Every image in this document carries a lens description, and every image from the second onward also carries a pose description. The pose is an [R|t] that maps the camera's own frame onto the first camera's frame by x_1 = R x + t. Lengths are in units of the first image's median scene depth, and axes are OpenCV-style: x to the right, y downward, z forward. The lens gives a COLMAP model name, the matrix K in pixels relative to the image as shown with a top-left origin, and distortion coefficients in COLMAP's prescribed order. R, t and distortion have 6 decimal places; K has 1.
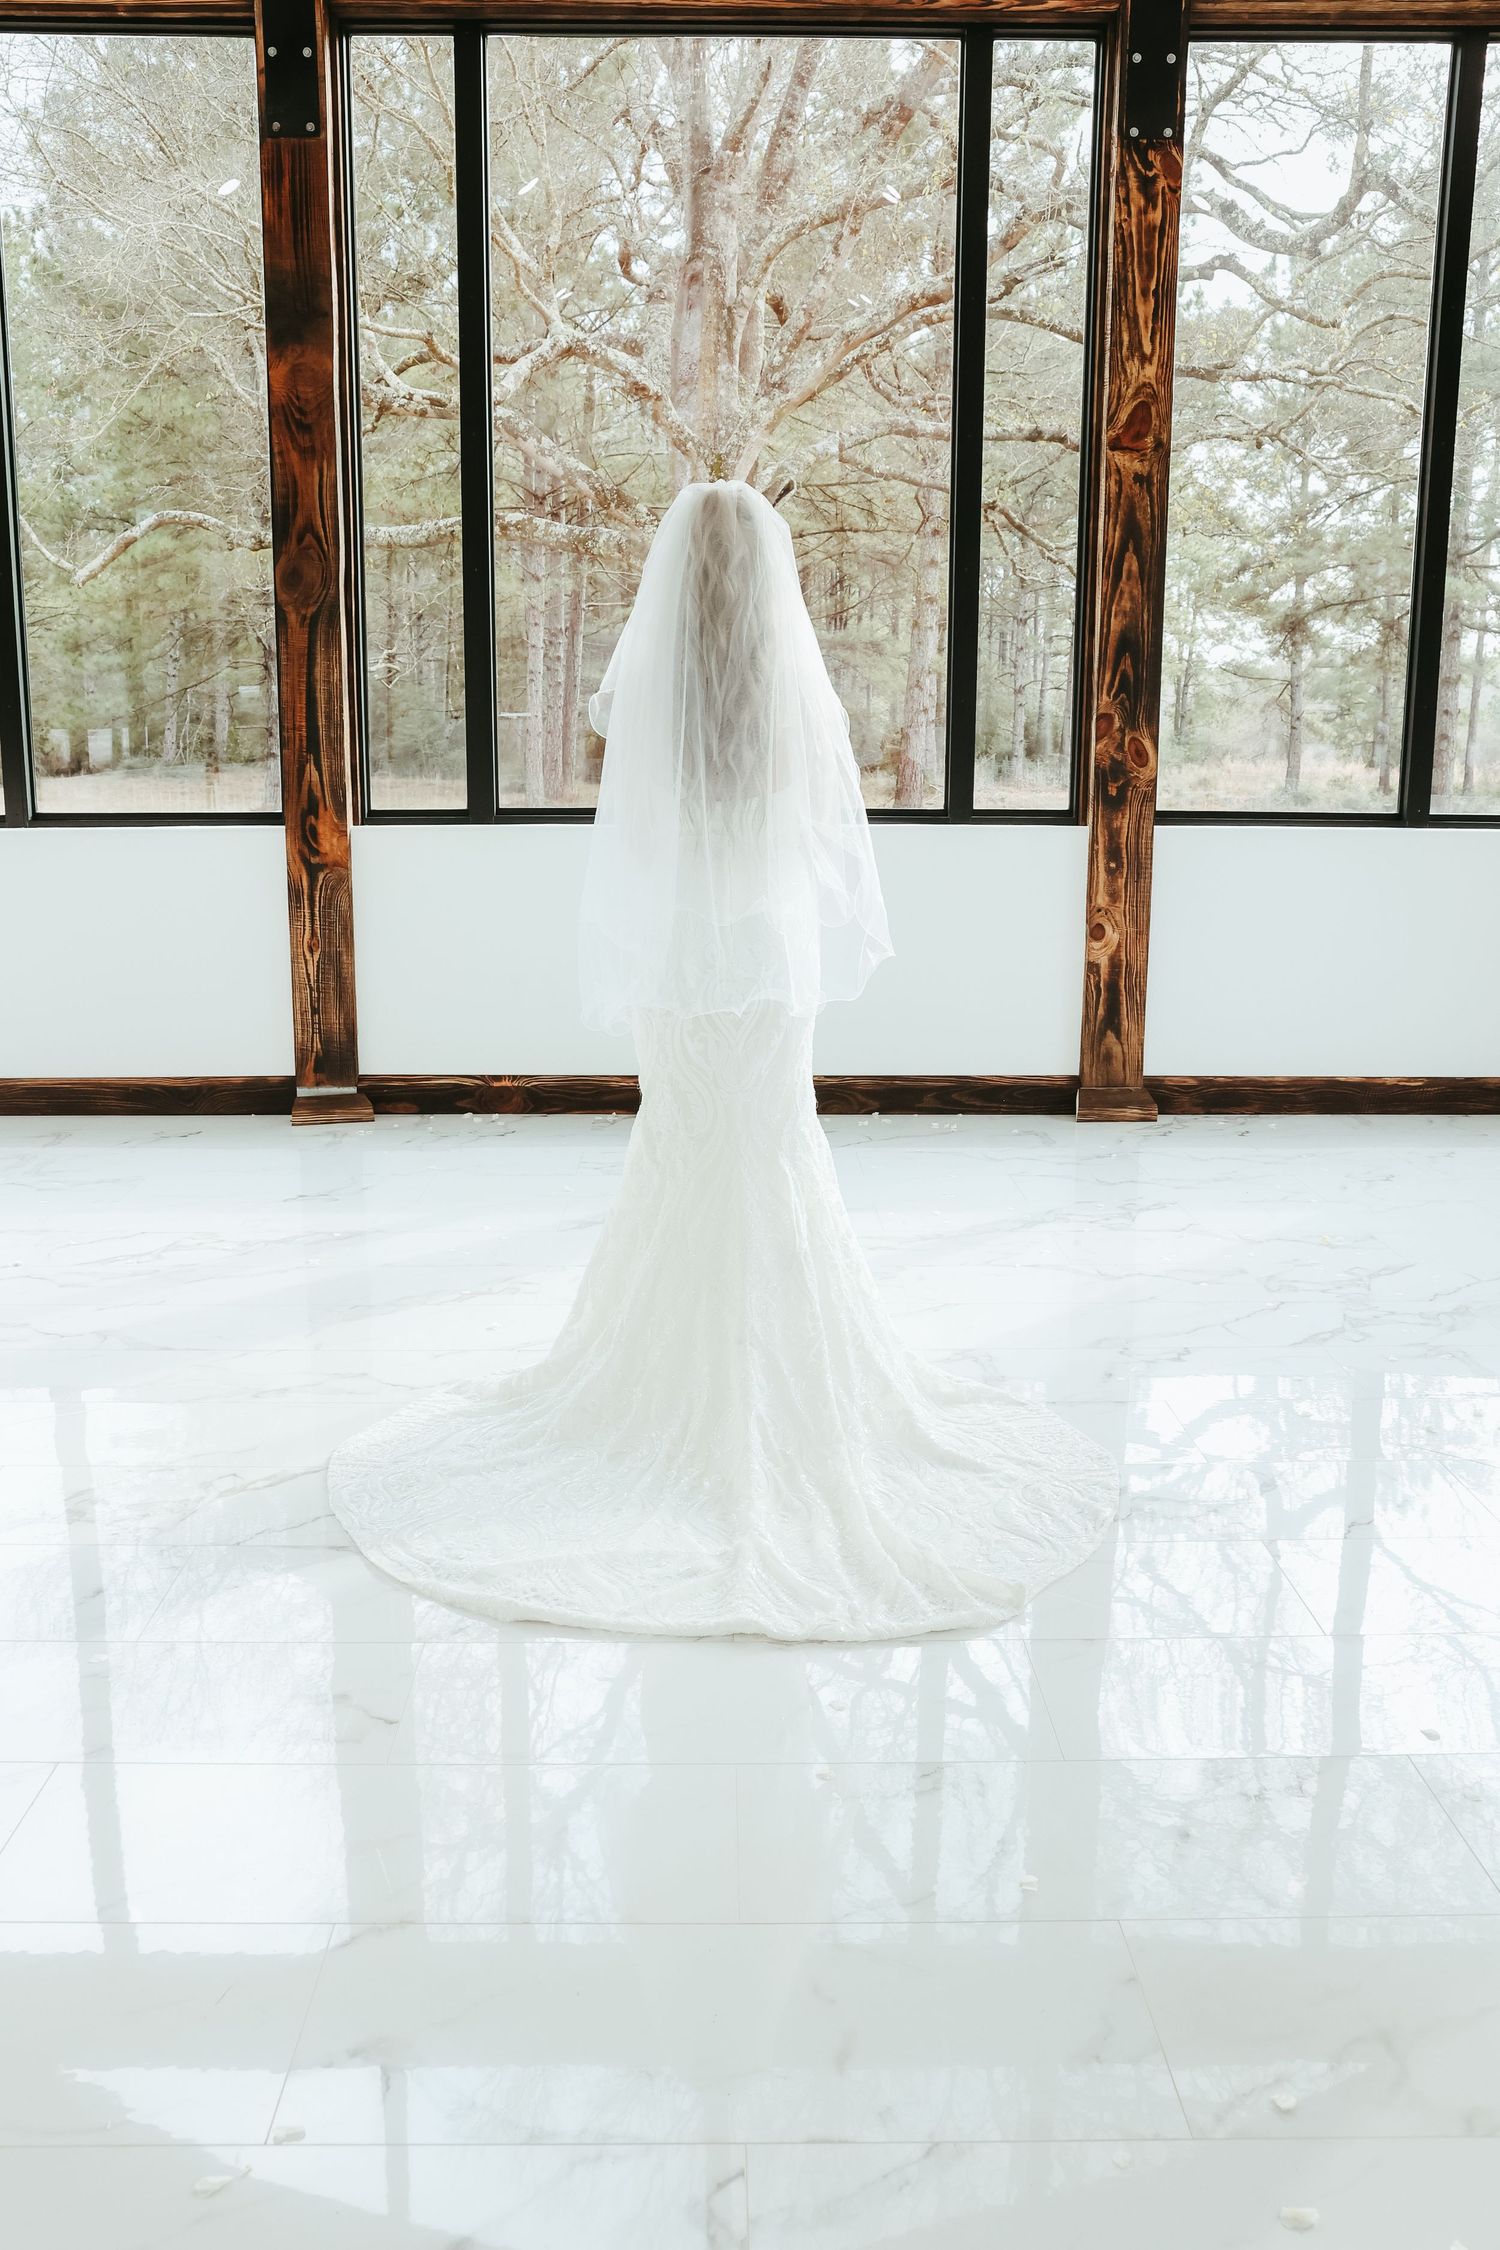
lens RADIAL K [[1866.1, 0, 733.6], [0, 1866.1, 1116.4], [0, 0, 1]] dist [-0.092809, 0.079907]
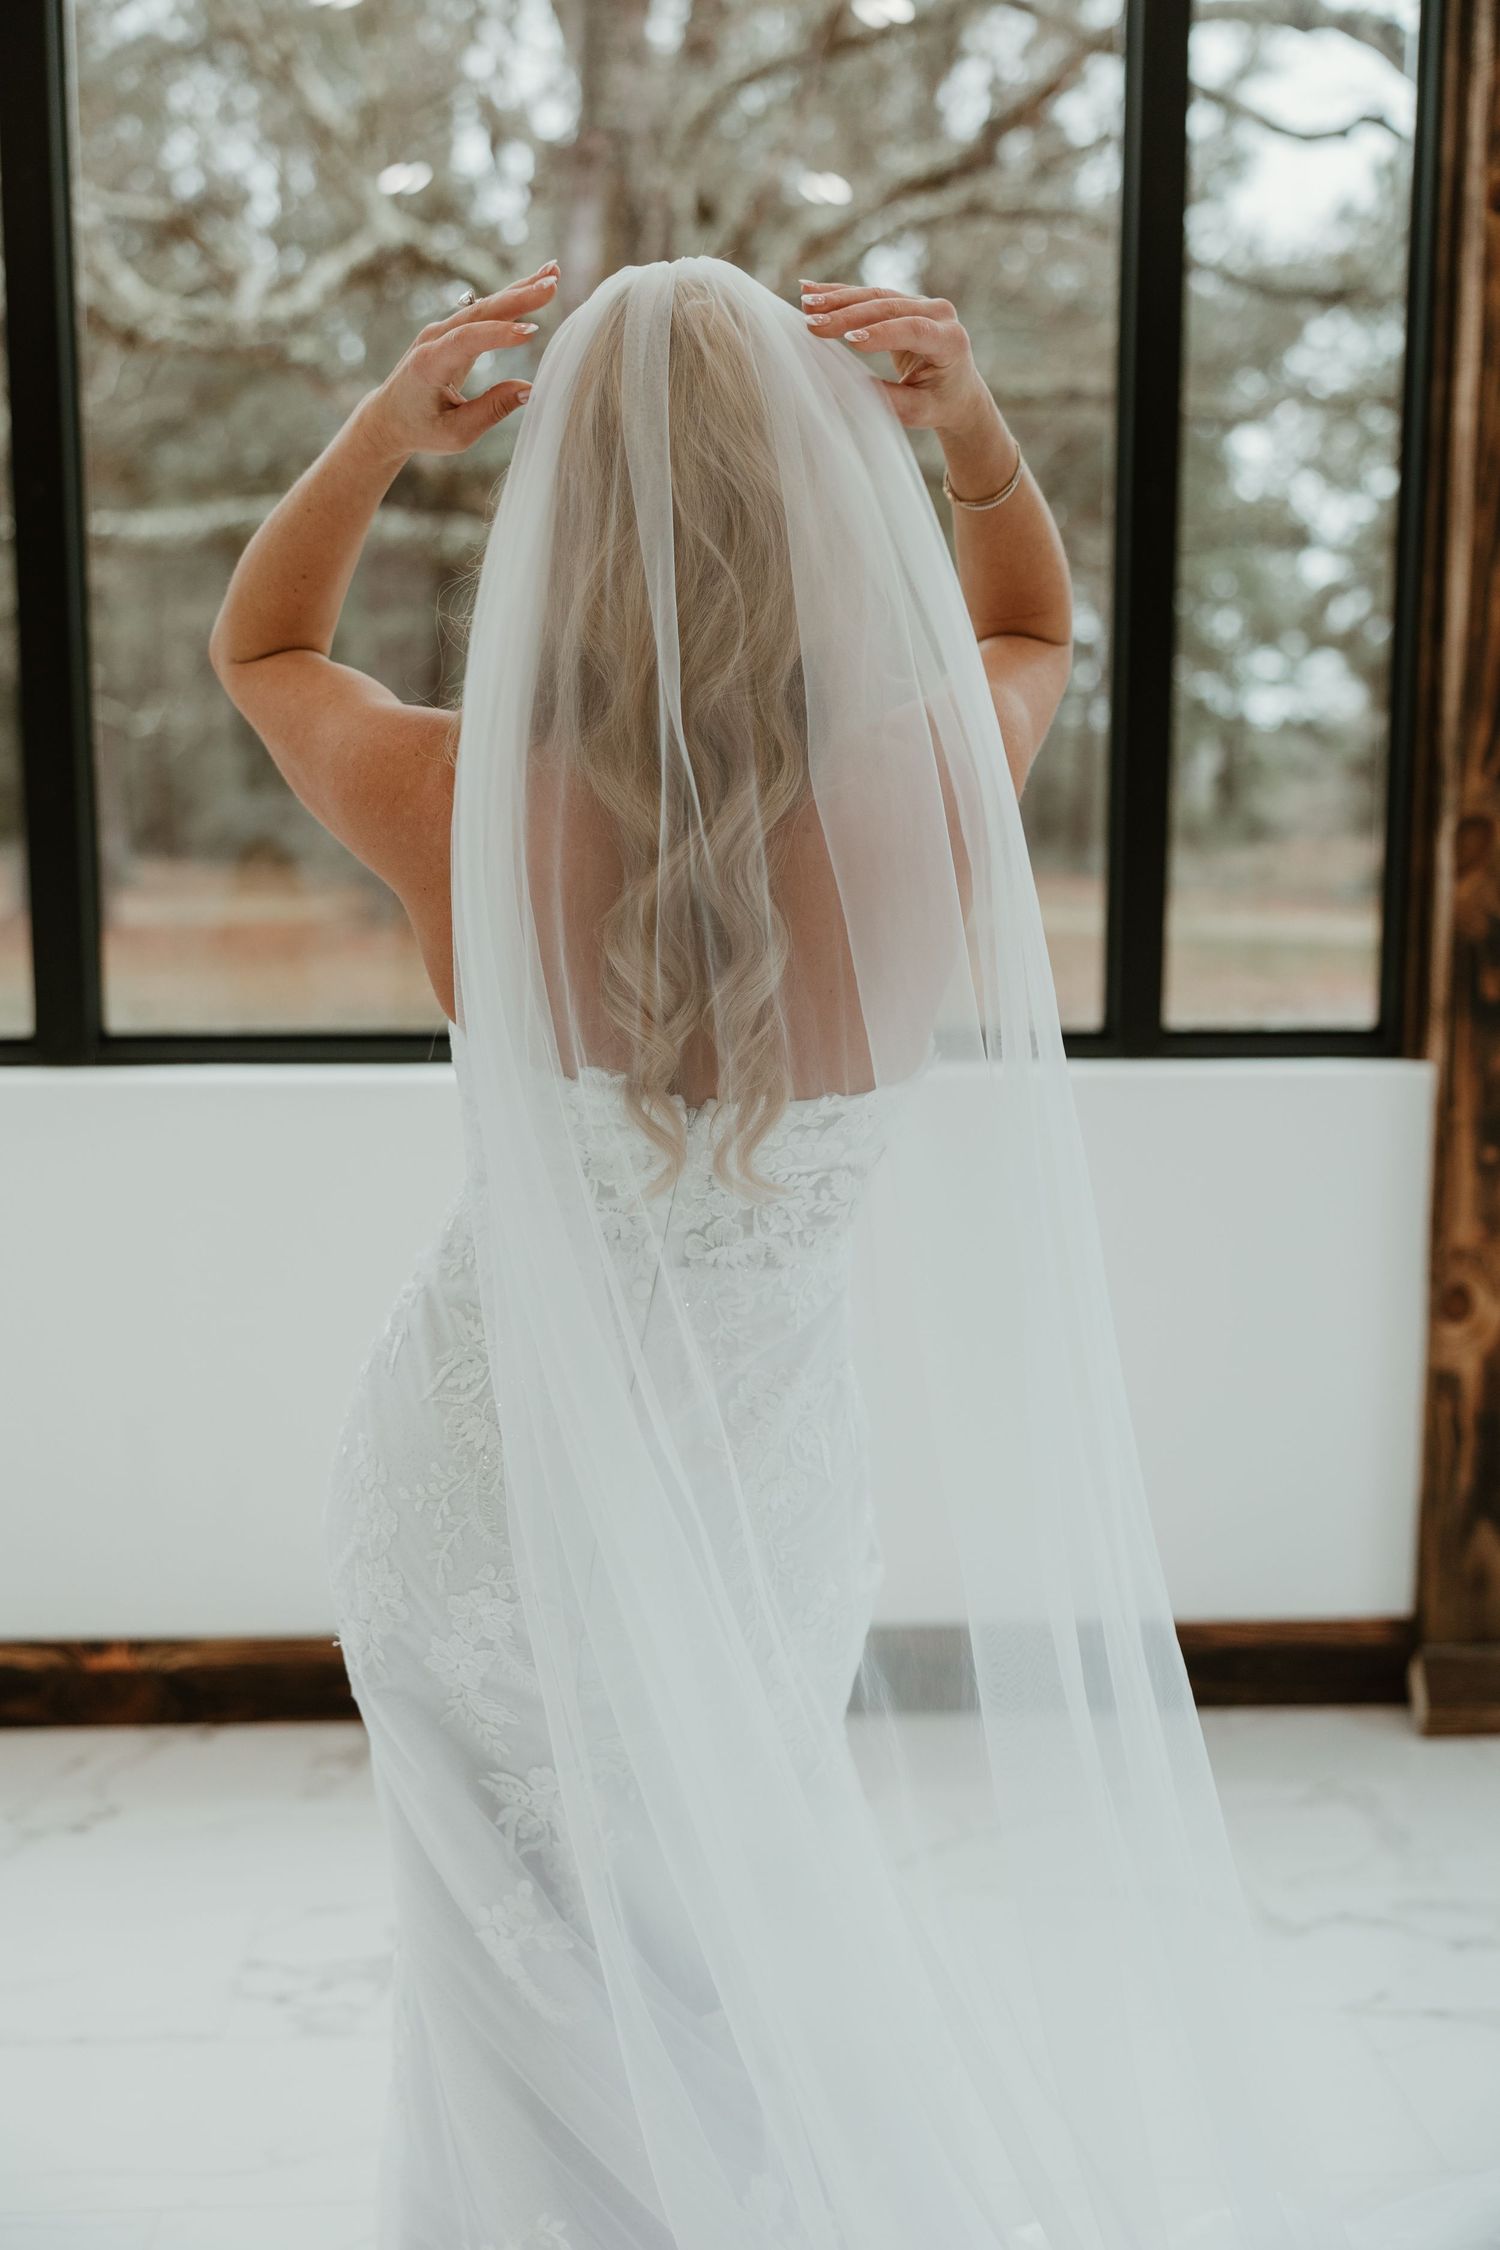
lens RADIAL K [[2264.0, 0, 746.0], [0, 2264.0, 1130.0], [0, 0, 1]] dist [0.013595, 0.000000]
pose [[0.999178, -0.007743, 0.039781, 0.004826], [0.010185, 0.998052, -0.061544, -0.108281], [-0.039227, 0.061899, 0.997311, 0.460151]]
